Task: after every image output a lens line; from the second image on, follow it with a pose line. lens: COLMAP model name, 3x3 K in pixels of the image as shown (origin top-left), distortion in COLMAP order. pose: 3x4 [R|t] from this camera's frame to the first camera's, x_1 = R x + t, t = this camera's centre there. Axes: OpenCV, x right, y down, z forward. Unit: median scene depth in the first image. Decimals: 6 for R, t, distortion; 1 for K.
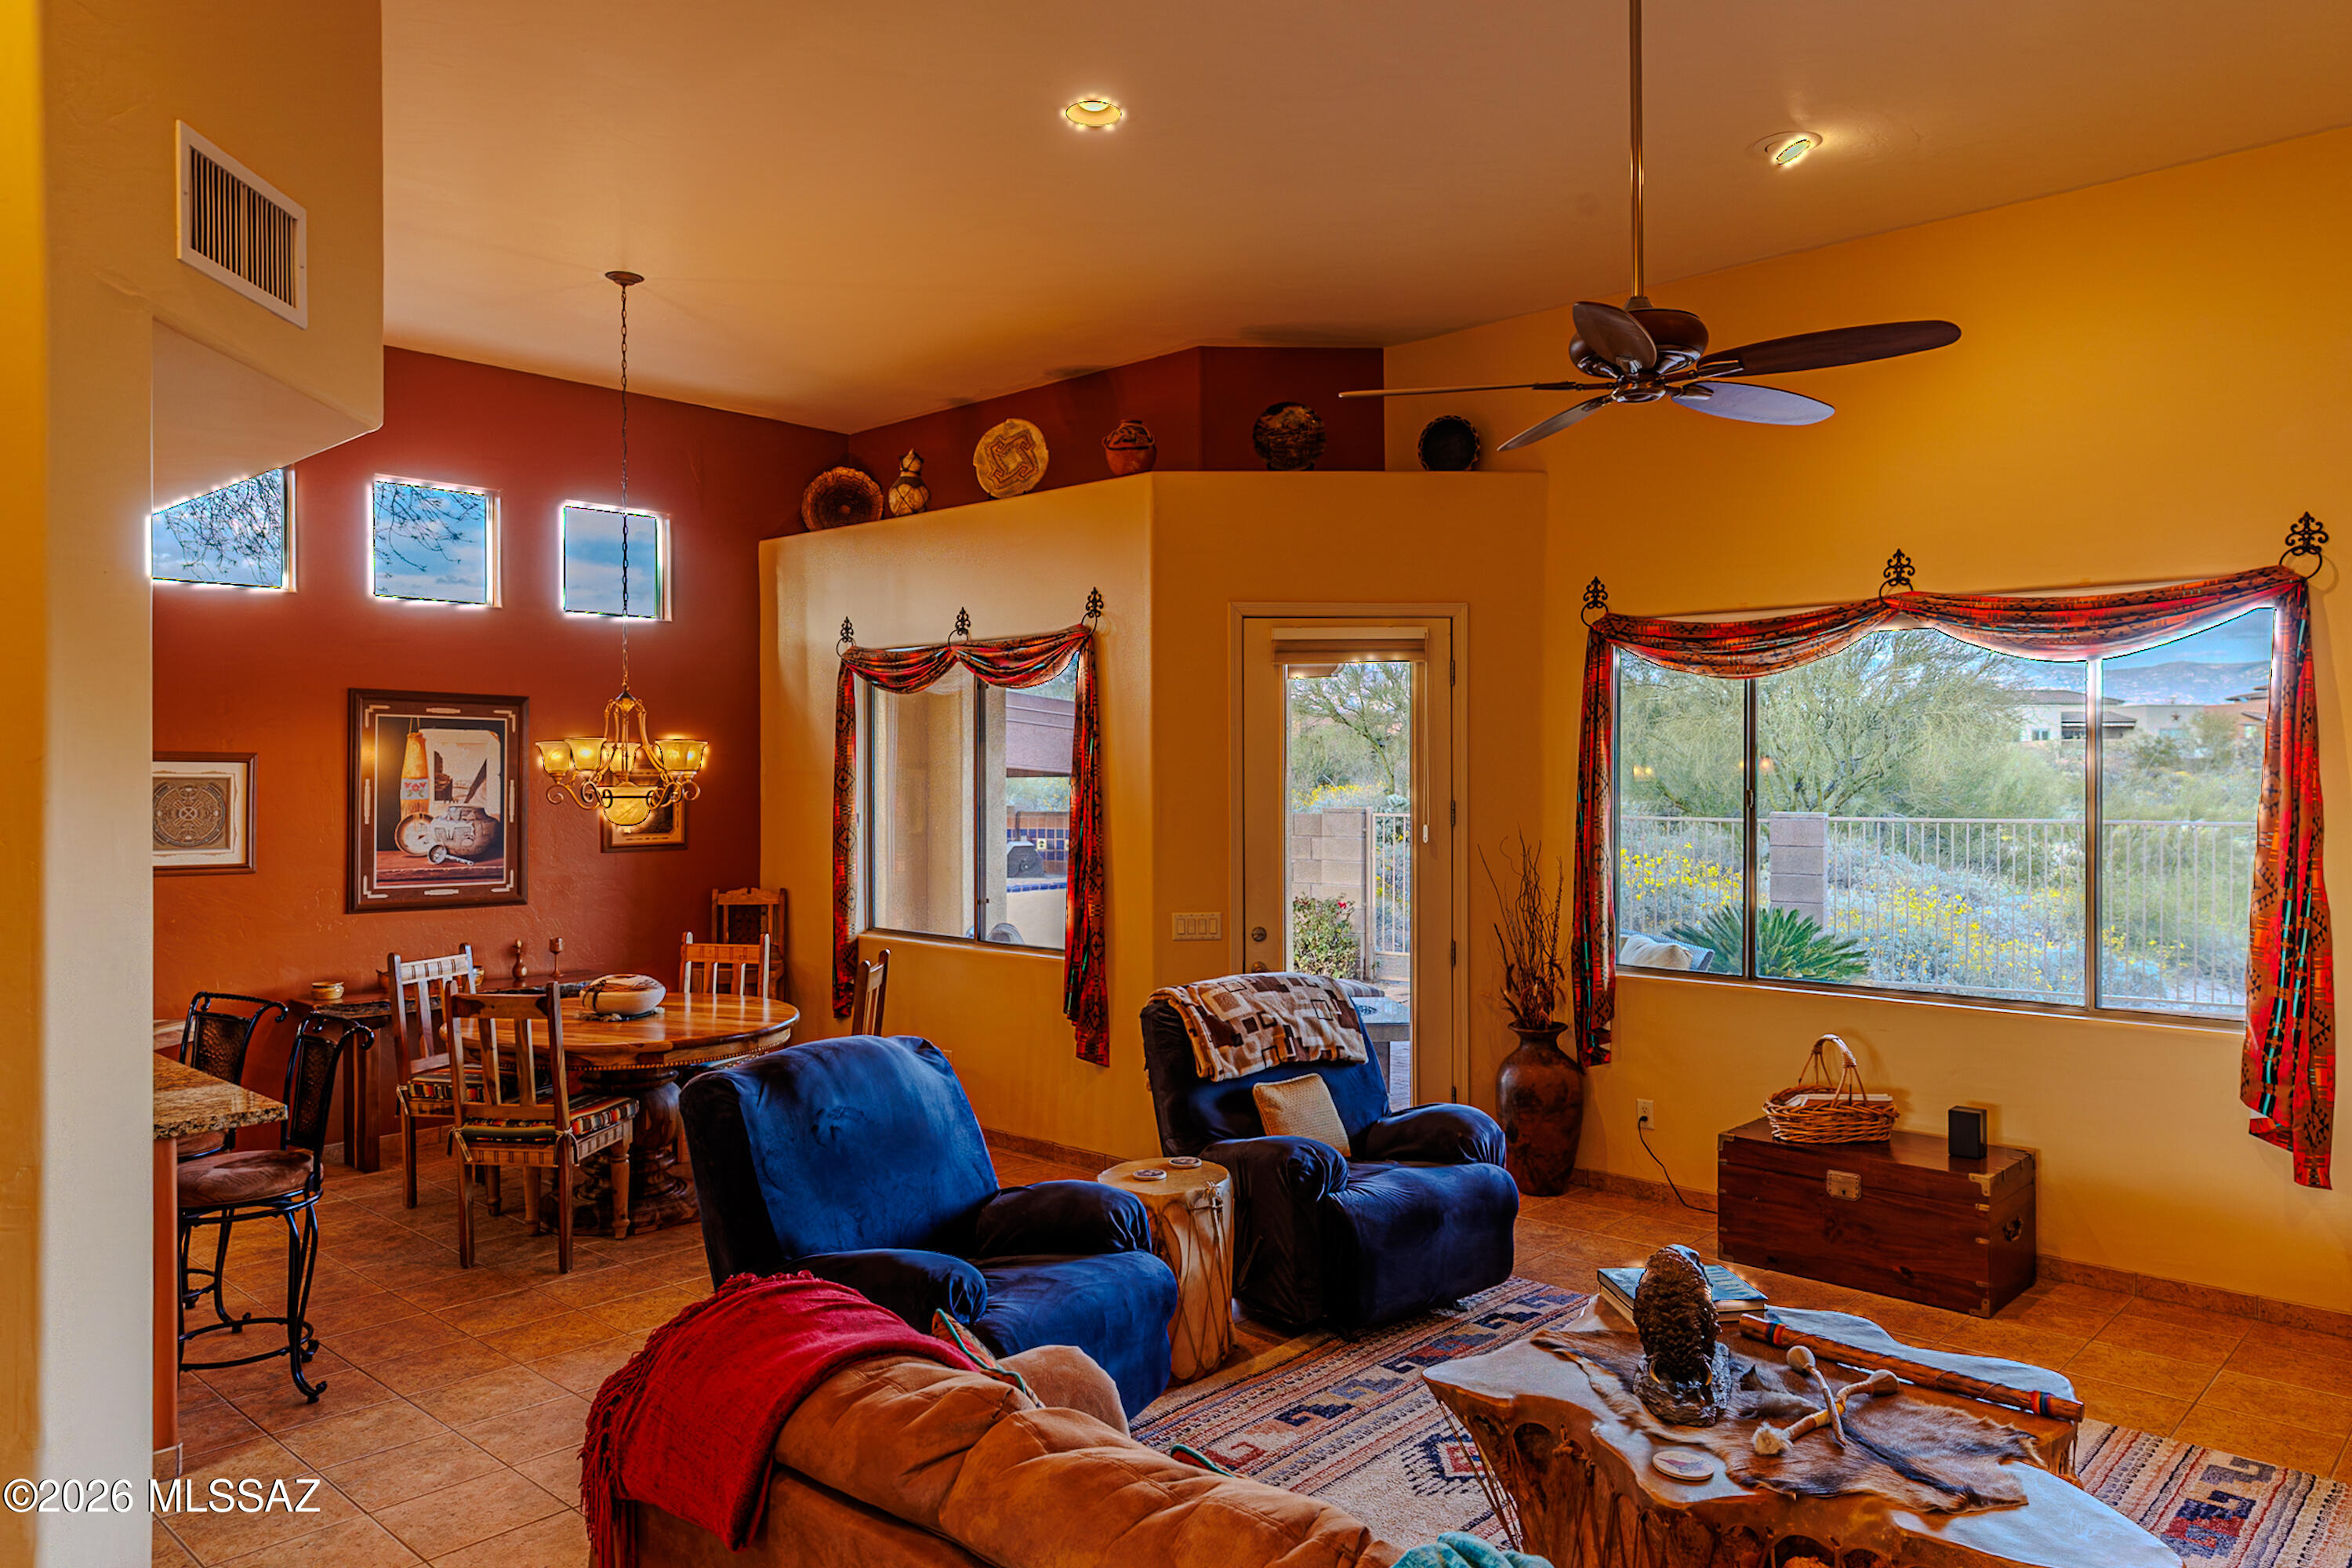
lens RADIAL K [[1662.4, 0, 1183.2], [0, 1662.4, 777.2], [0, 0, 1]] dist [0.004057, -0.004012]
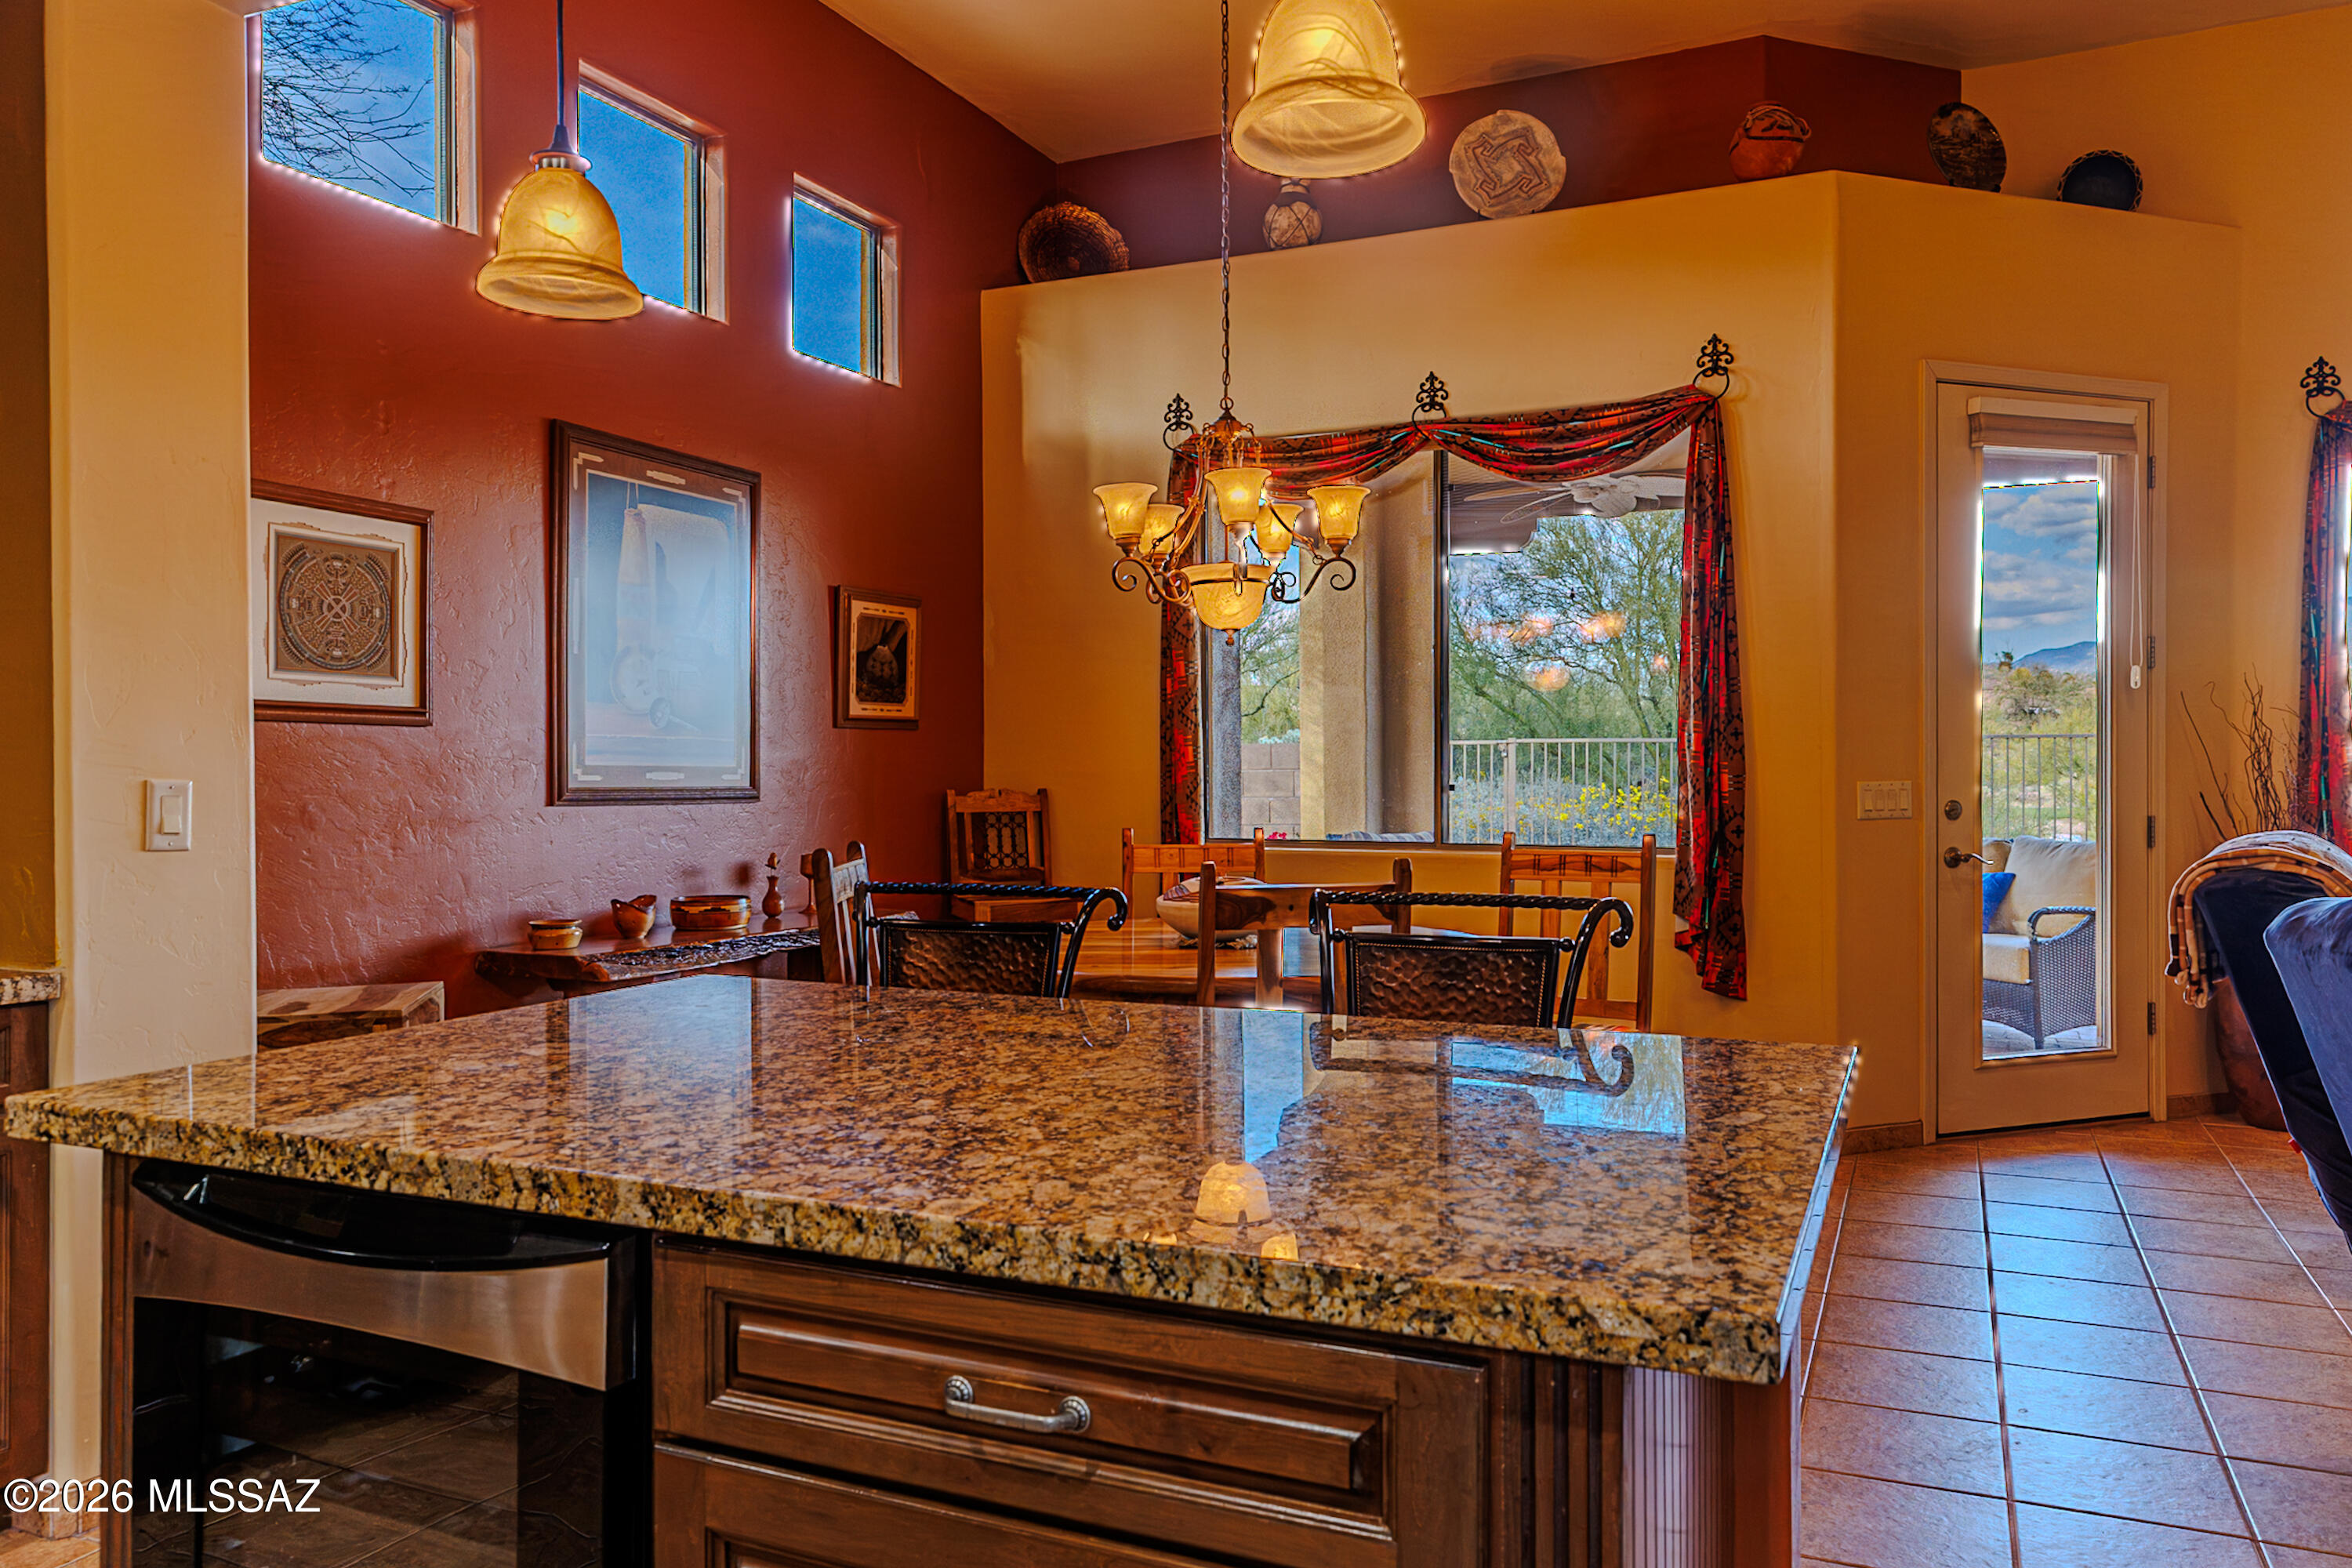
lens RADIAL K [[1662.4, 0, 1171.0], [0, 1662.4, 790.7], [0, 0, 1]] dist [0.004057, -0.004012]
pose [[0.946229, -0.005600, 0.323450, -0.481770], [0.002771, 0.999954, 0.009208, 0.071454], [-0.323487, -0.007817, 0.946200, 0.375026]]
